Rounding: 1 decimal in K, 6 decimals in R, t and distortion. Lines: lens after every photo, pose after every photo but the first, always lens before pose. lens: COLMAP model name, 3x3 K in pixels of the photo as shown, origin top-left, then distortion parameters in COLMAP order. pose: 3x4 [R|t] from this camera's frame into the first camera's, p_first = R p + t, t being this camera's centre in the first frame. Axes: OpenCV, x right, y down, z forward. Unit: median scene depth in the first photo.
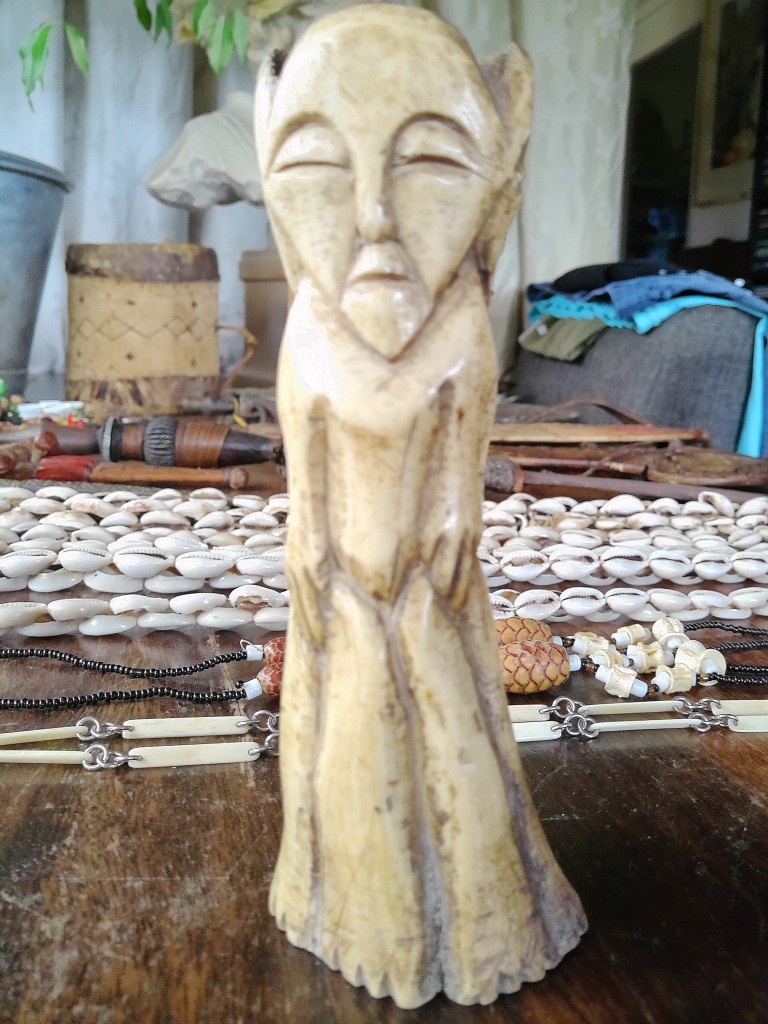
lens RADIAL K [[884.0, 0, 416.5], [0, 884.0, 434.6], [0, 0, 1]] dist [-0.056334, 0.061661]
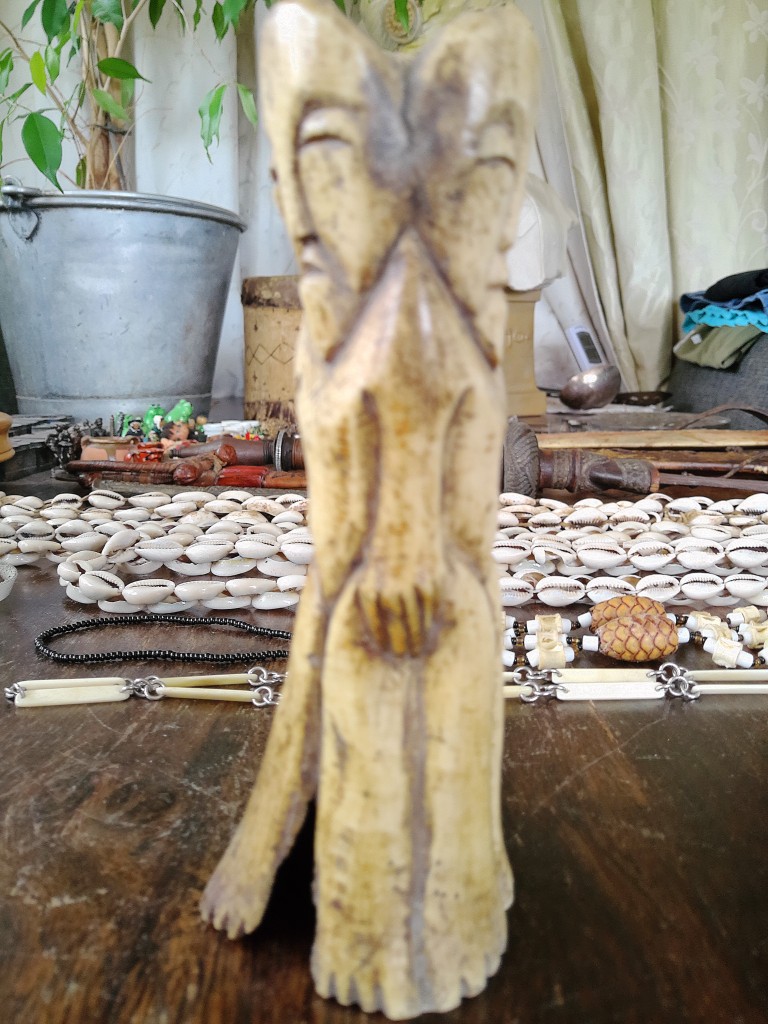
lens RADIAL K [[872.3, 0, 422.2], [0, 872.3, 446.0], [0, 0, 1]] dist [-0.066132, 0.076704]
pose [[0.983259, -0.021161, -0.180978, 0.040245], [0.019723, 0.999758, -0.009743, 0.019428], [0.181140, 0.006011, 0.983439, -0.077446]]
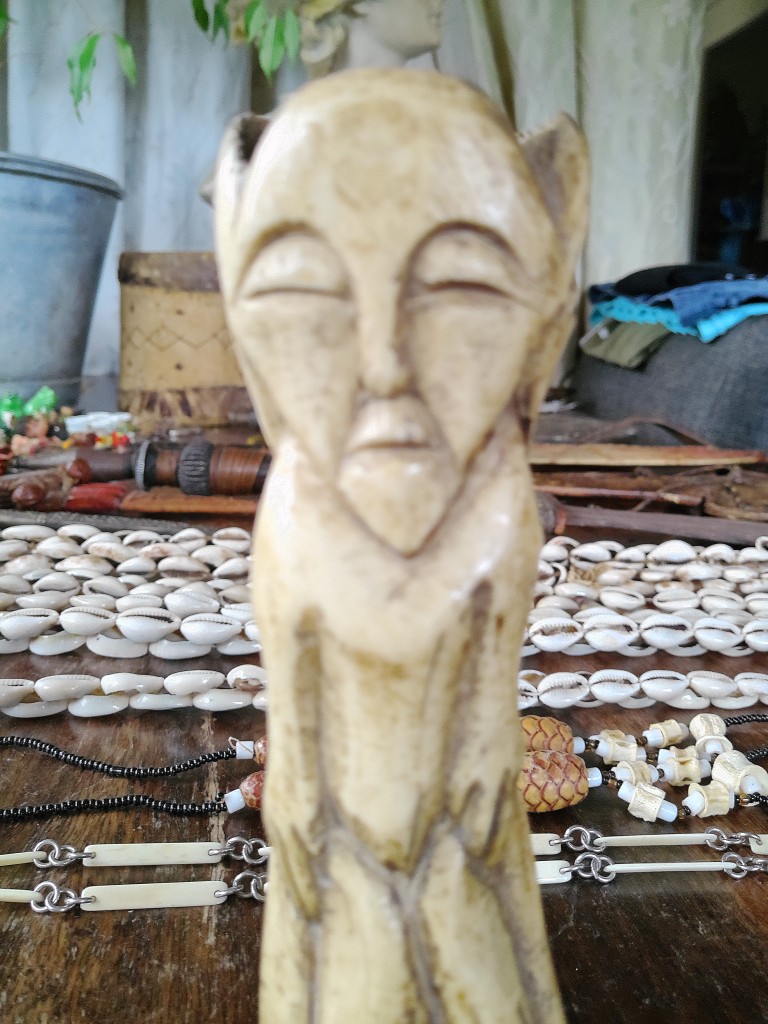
lens RADIAL K [[879.5, 0, 415.8], [0, 879.5, 438.8], [0, 0, 1]] dist [-0.056156, 0.070867]
pose [[0.996935, 0.011704, -0.077347, 0.042382], [-0.010237, 0.999761, 0.019328, -0.067335], [0.077555, -0.018477, 0.996817, 0.073804]]
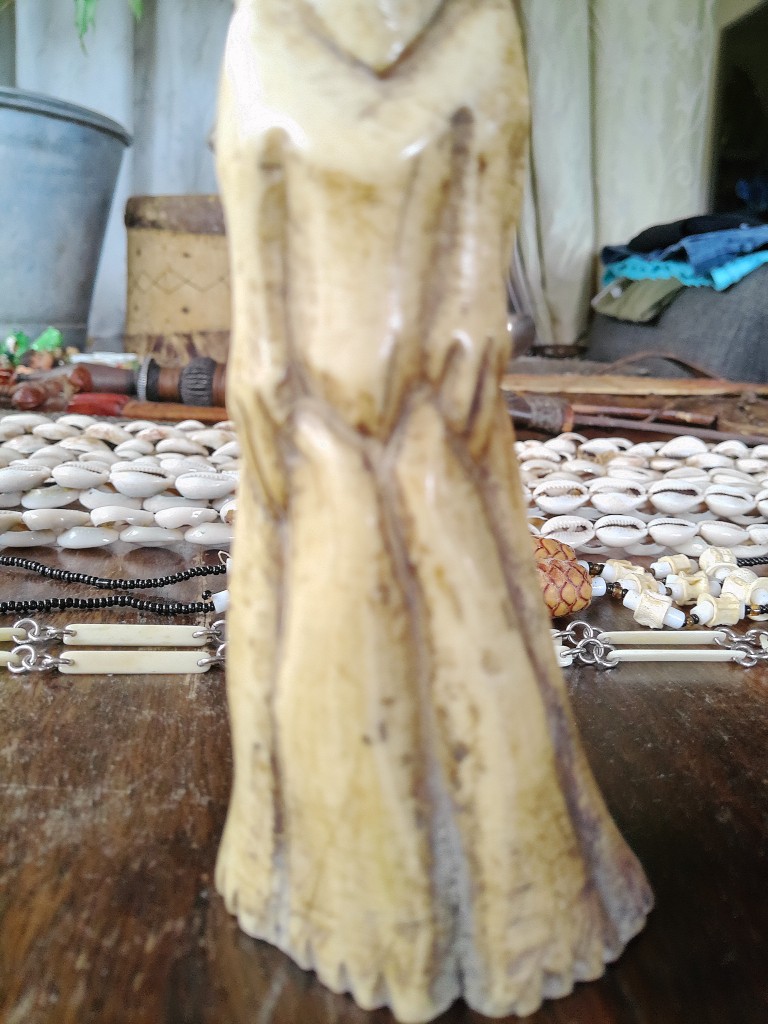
lens RADIAL K [[884.0, 0, 416.5], [0, 884.0, 434.6], [0, 0, 1]] dist [-0.056334, 0.061661]
pose [[0.995768, 0.013271, -0.090935, 0.053247], [-0.011525, 0.999740, 0.019690, 0.065159], [0.091173, -0.018559, 0.995662, 0.090745]]
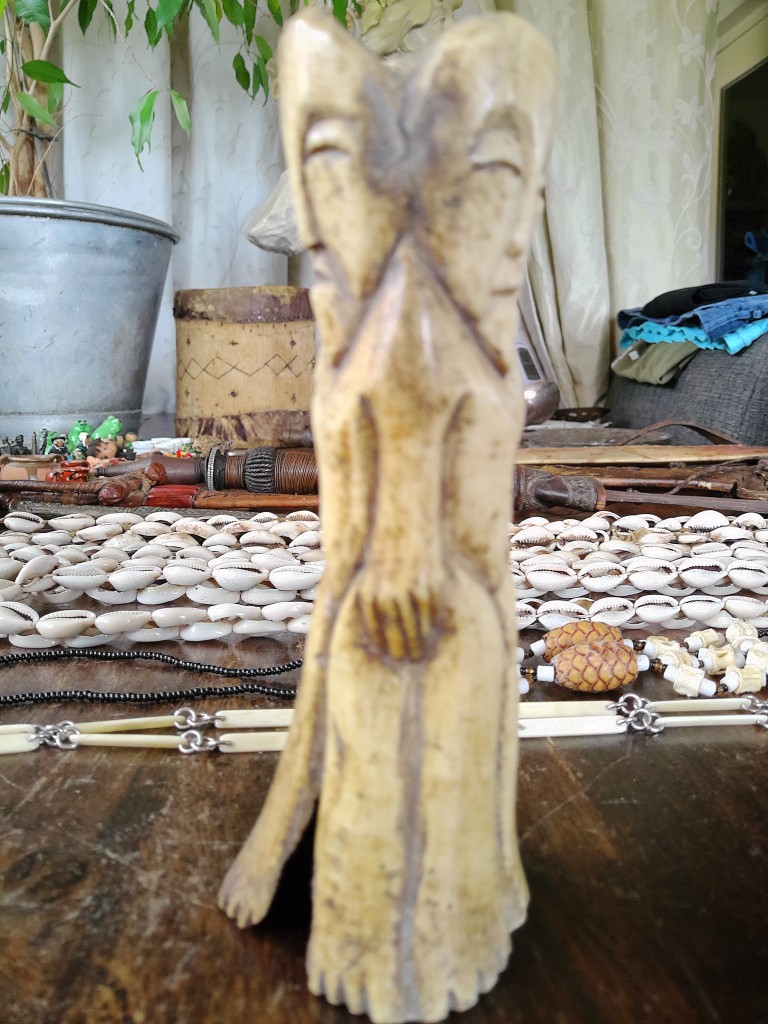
lens RADIAL K [[874.4, 0, 420.9], [0, 874.4, 436.0], [0, 0, 1]] dist [-0.055099, 0.066982]
pose [[0.993467, -0.028655, -0.110462, 0.027588], [0.024523, 0.998954, -0.038587, 0.017785], [0.111452, 0.035626, 0.993131, -0.033958]]
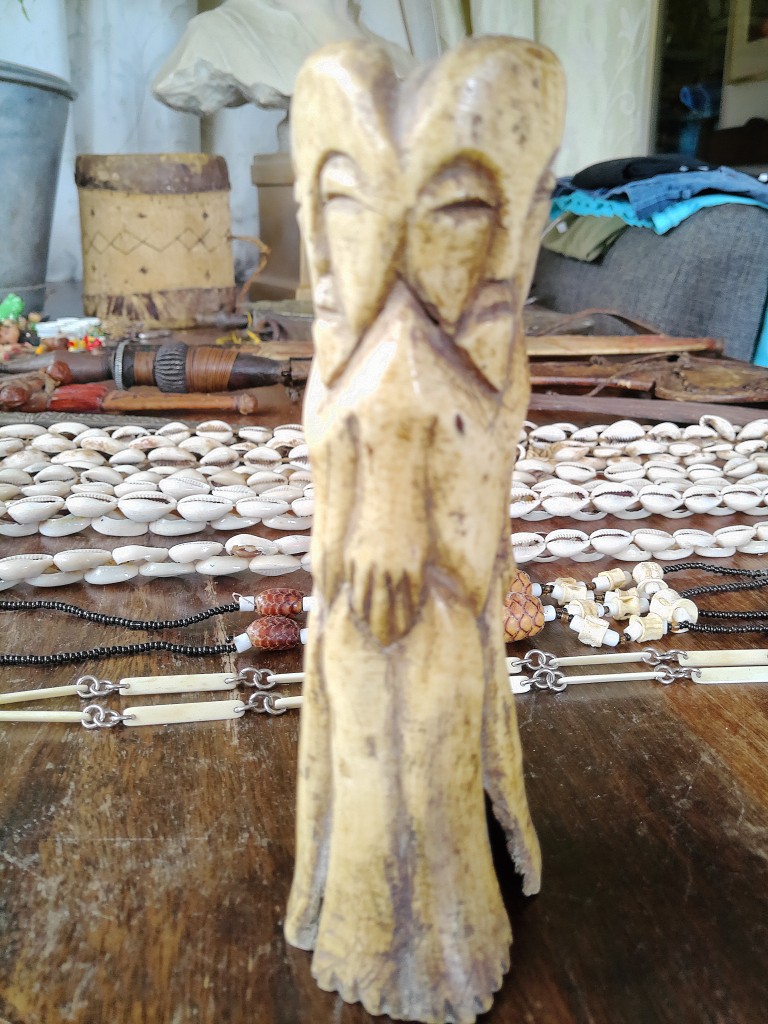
lens RADIAL K [[879.5, 0, 415.8], [0, 879.5, 438.8], [0, 0, 1]] dist [-0.056156, 0.070867]
pose [[0.999325, -0.010451, -0.035213, 0.039874], [0.015010, 0.991161, 0.131812, -0.058042], [0.033525, -0.132252, 0.990649, -0.006956]]
